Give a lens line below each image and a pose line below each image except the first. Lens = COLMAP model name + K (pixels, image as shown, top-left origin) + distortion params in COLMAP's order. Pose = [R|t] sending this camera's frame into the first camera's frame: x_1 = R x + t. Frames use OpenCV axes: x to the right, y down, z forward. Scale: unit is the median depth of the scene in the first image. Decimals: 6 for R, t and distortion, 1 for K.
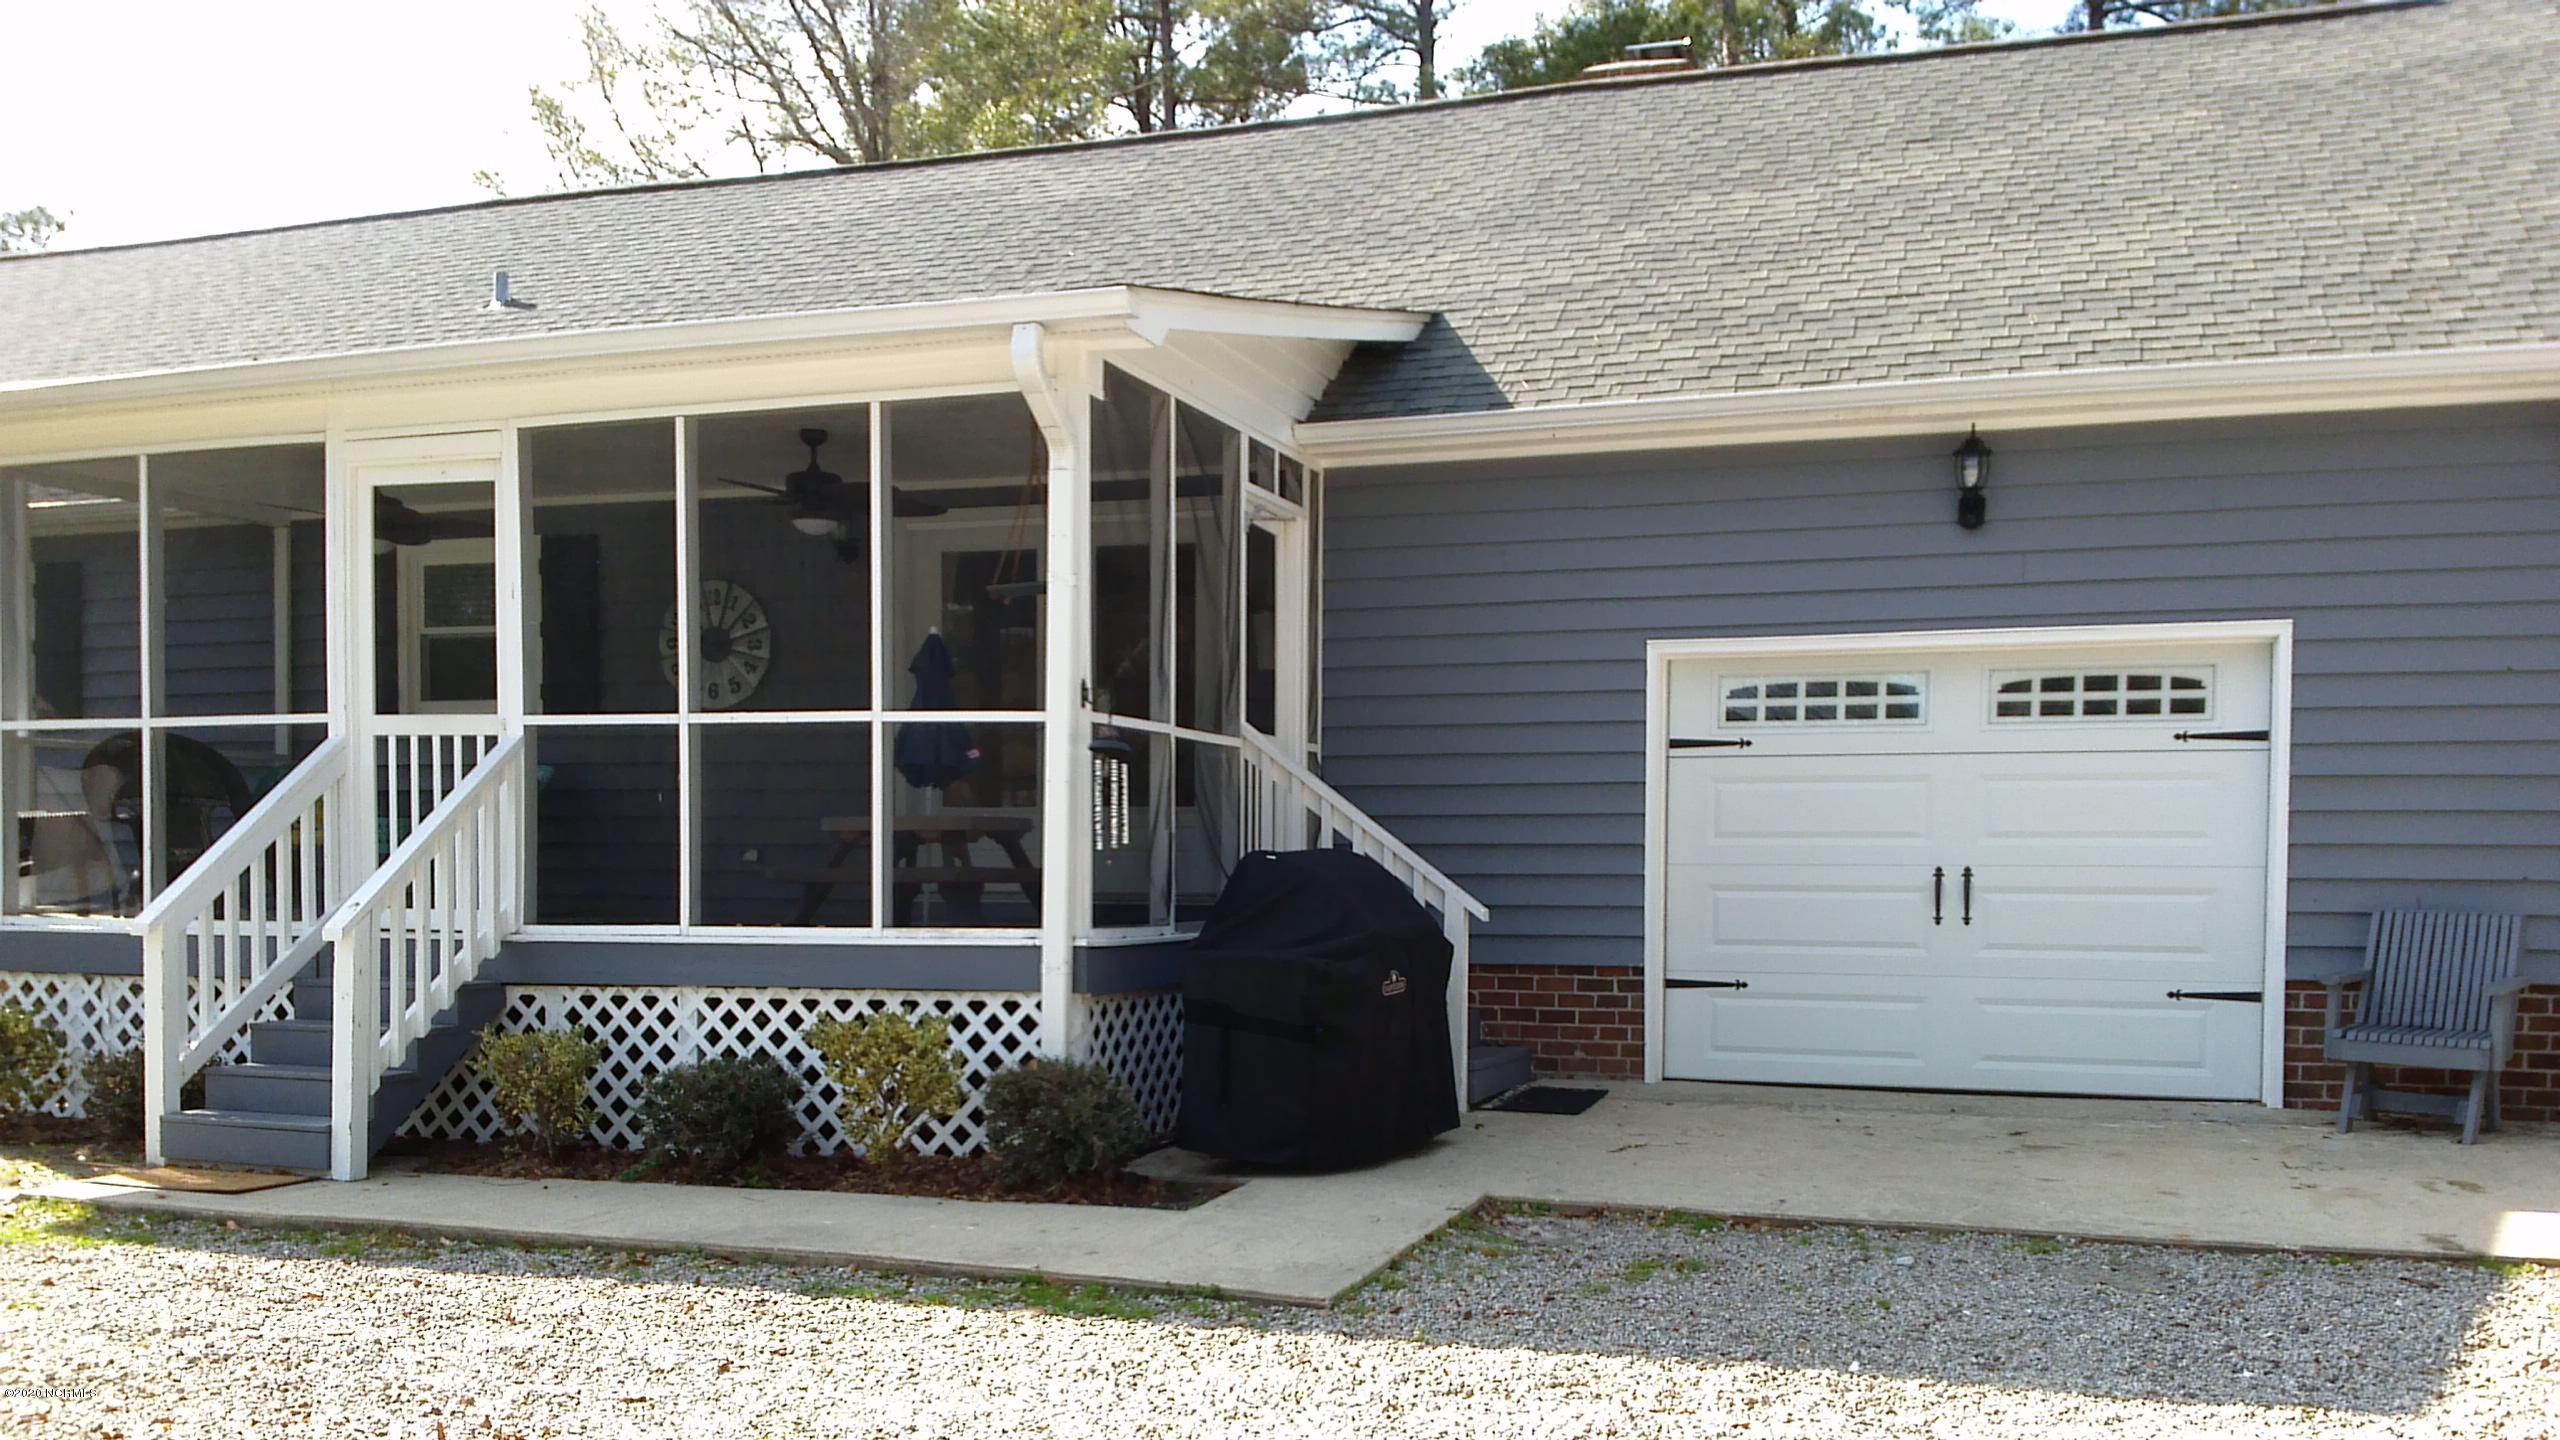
lens RADIAL K [[2251.8, 0, 1259.9], [0, 2251.8, 956.1], [0, 0, 1]] dist [0.163457, -0.366890]
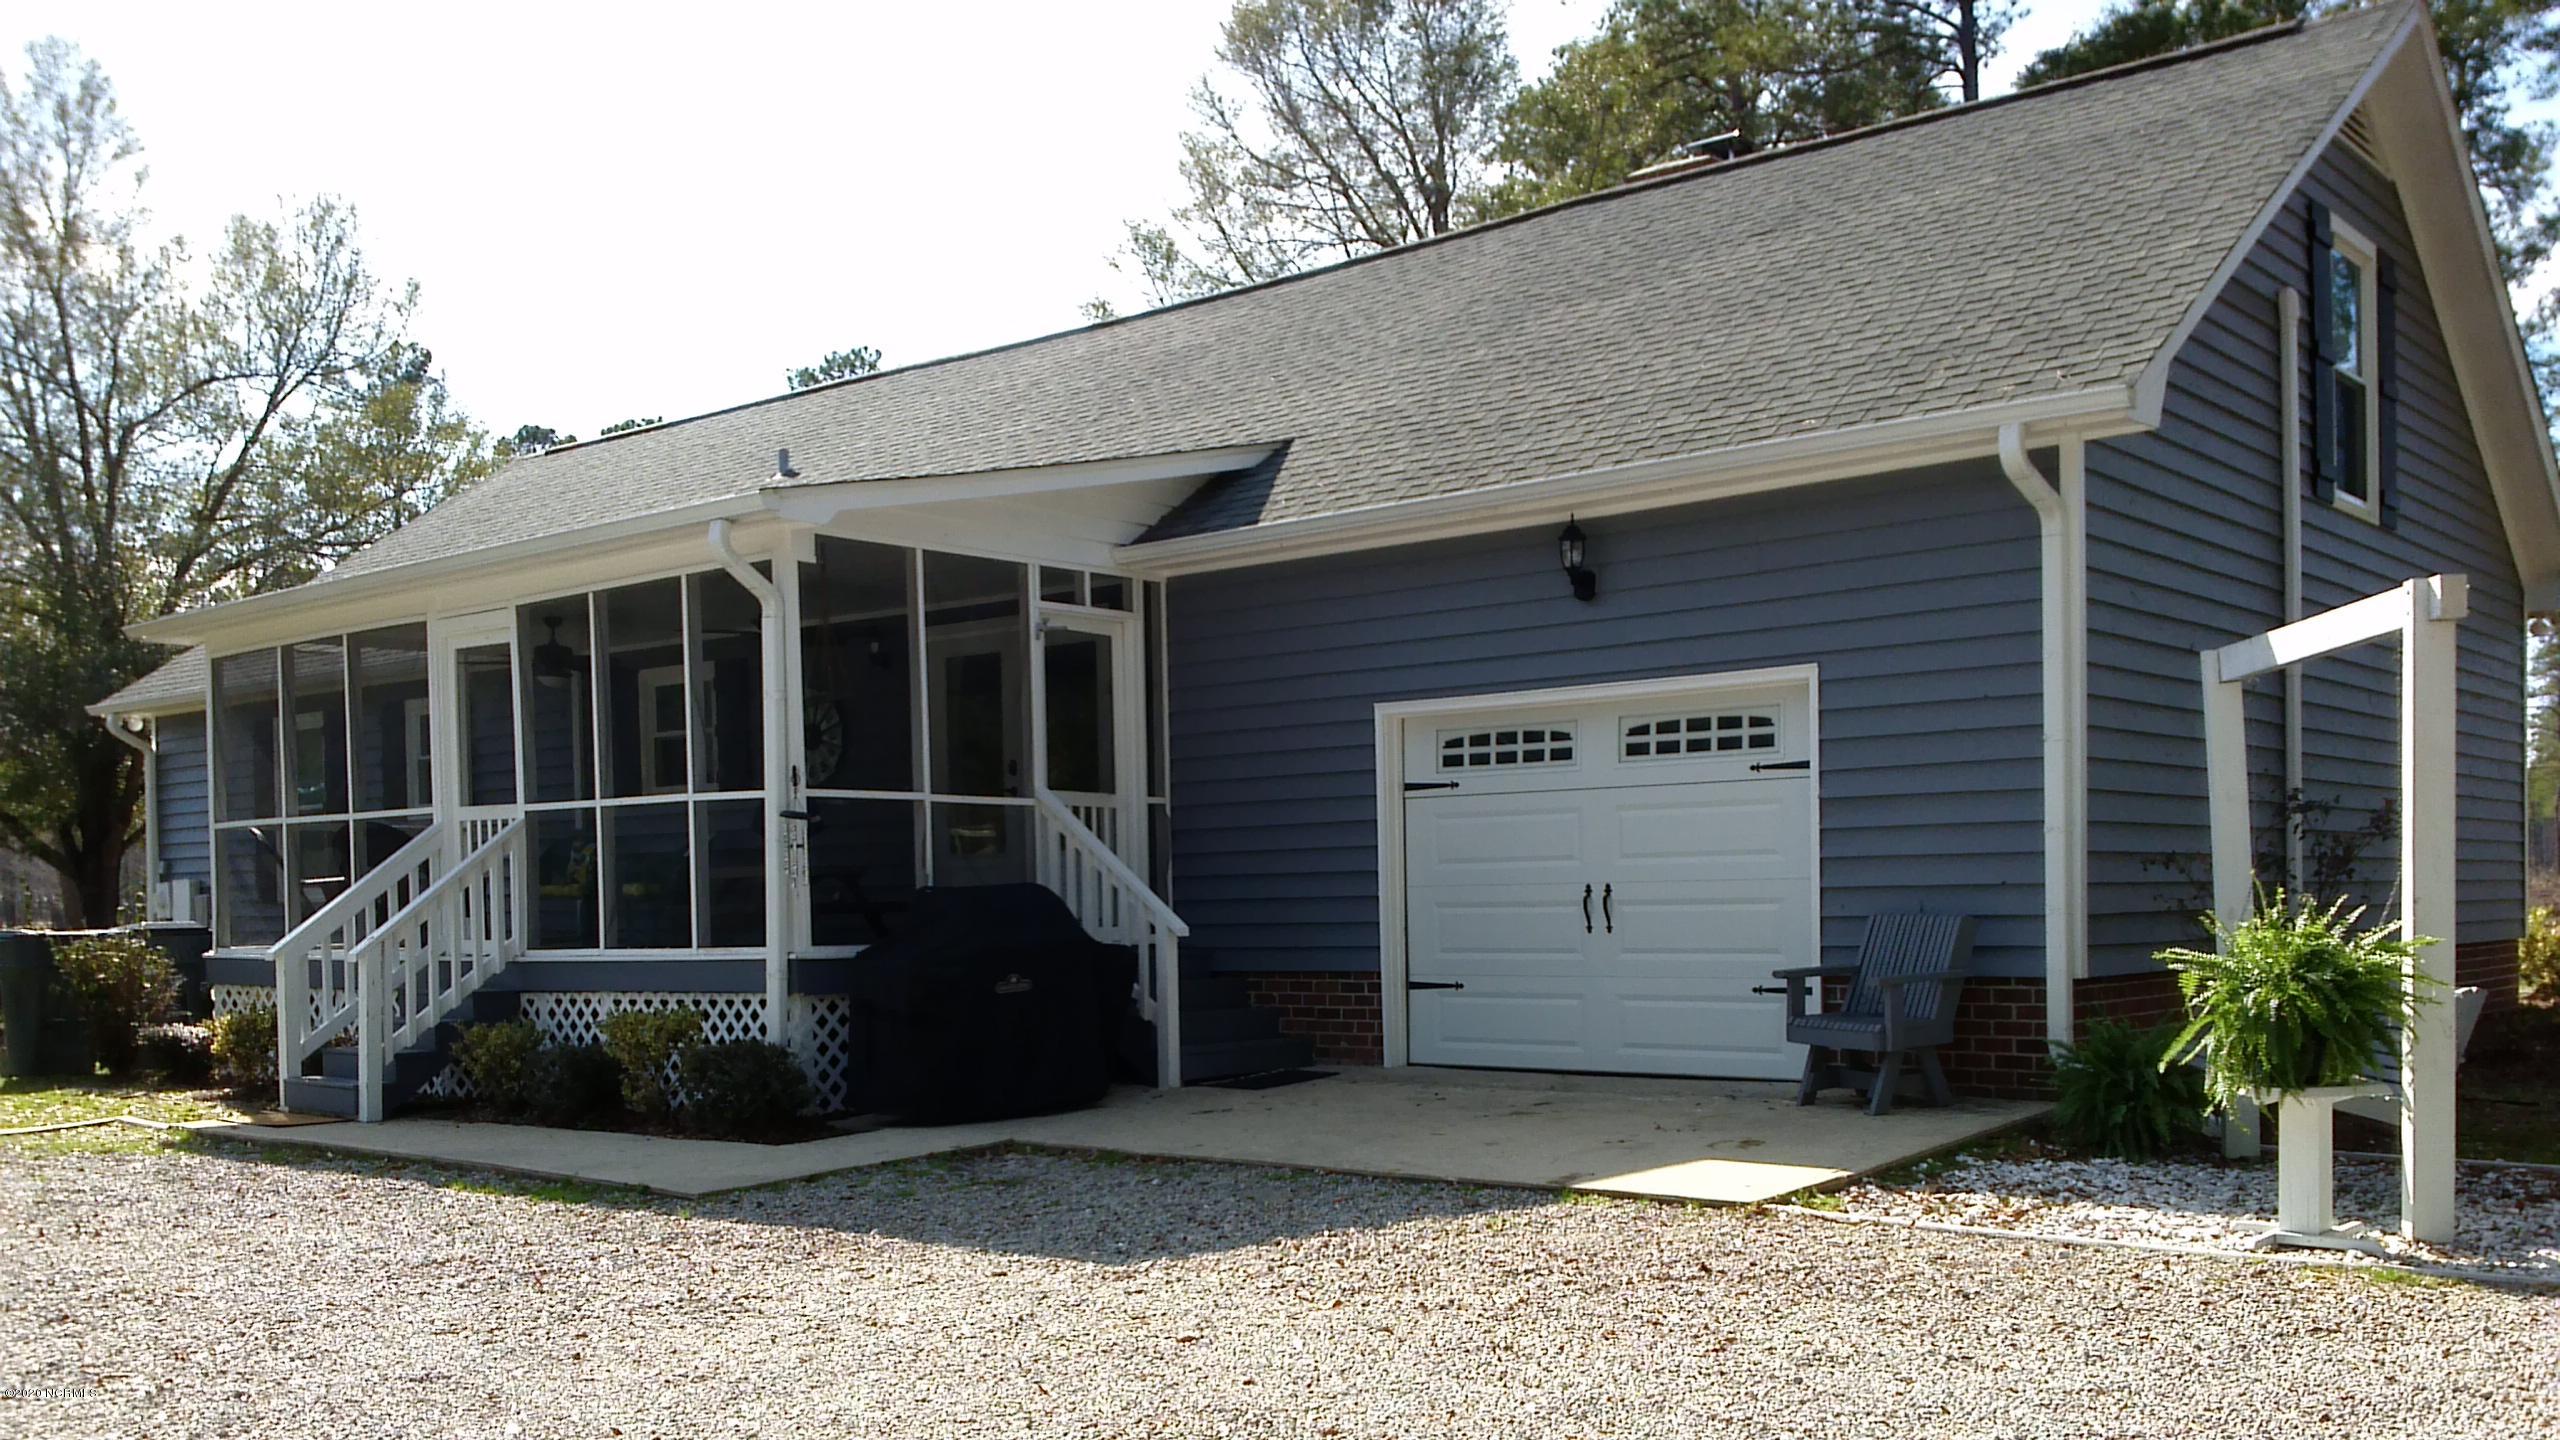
lens RADIAL K [[2251.8, 0, 1259.9], [0, 2251.8, 956.1], [0, 0, 1]] dist [0.163457, -0.366890]
pose [[0.933708, -0.013493, -0.357781, 0.577860], [0.010012, 0.999883, -0.011580, 0.010434], [0.357896, 0.007231, 0.933734, -0.163203]]
